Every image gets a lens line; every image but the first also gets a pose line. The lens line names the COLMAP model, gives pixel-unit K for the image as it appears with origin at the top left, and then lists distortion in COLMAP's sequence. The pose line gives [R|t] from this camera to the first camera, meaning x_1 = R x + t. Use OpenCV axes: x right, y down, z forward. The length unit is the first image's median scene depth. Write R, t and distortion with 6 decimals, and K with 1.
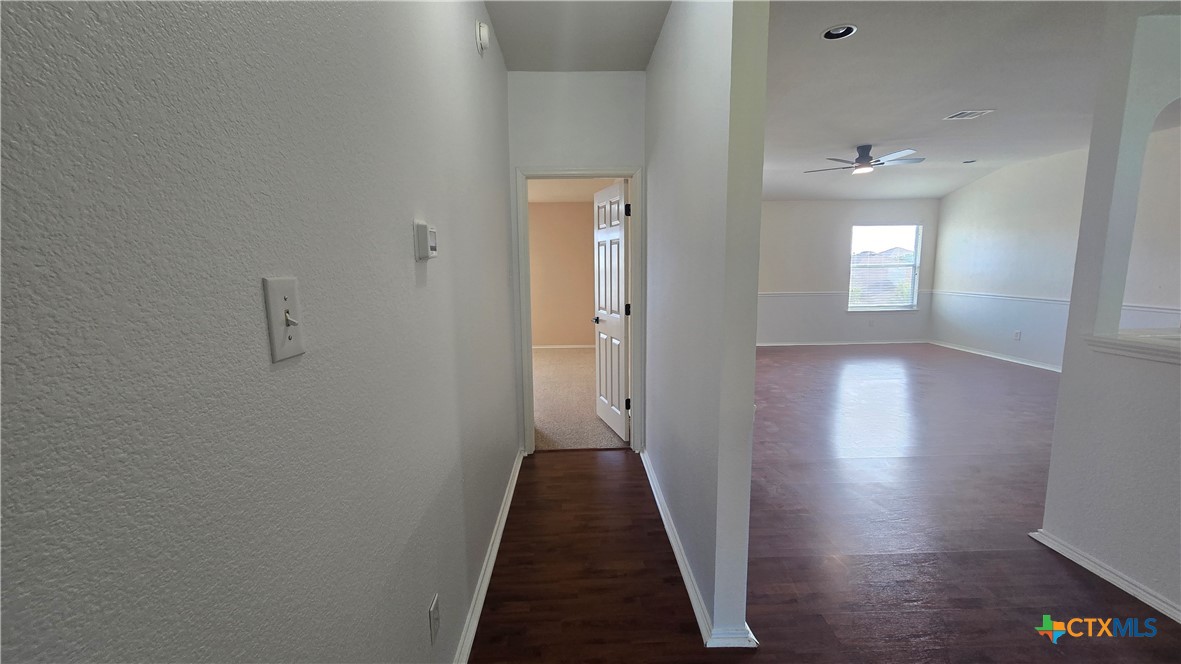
lens RADIAL K [[484.9, 0, 589.0], [0, 484.9, 331.2], [0, 0, 1]] dist [-0.006144, 0.000988]
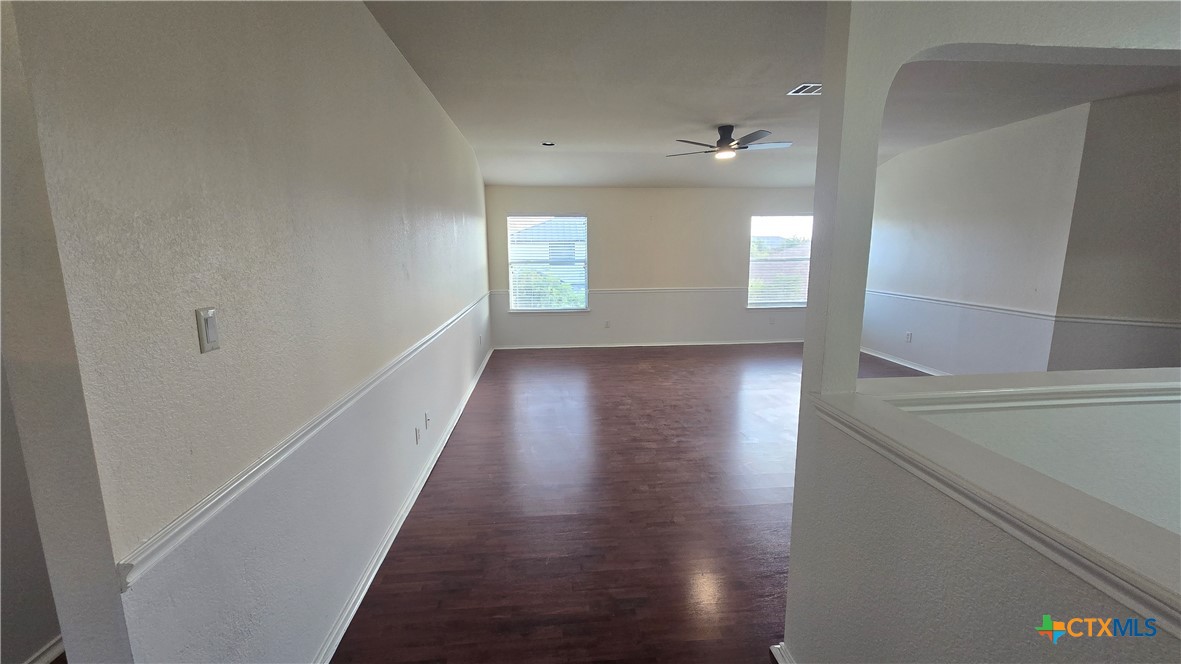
lens RADIAL K [[484.9, 0, 589.0], [0, 484.9, 331.2], [0, 0, 1]] dist [-0.006144, 0.000988]
pose [[0.998454, -0.003642, 0.055462, 0.181170], [0.001862, 0.999482, 0.032117, -0.027531], [-0.055550, -0.031964, 0.997944, 0.084540]]
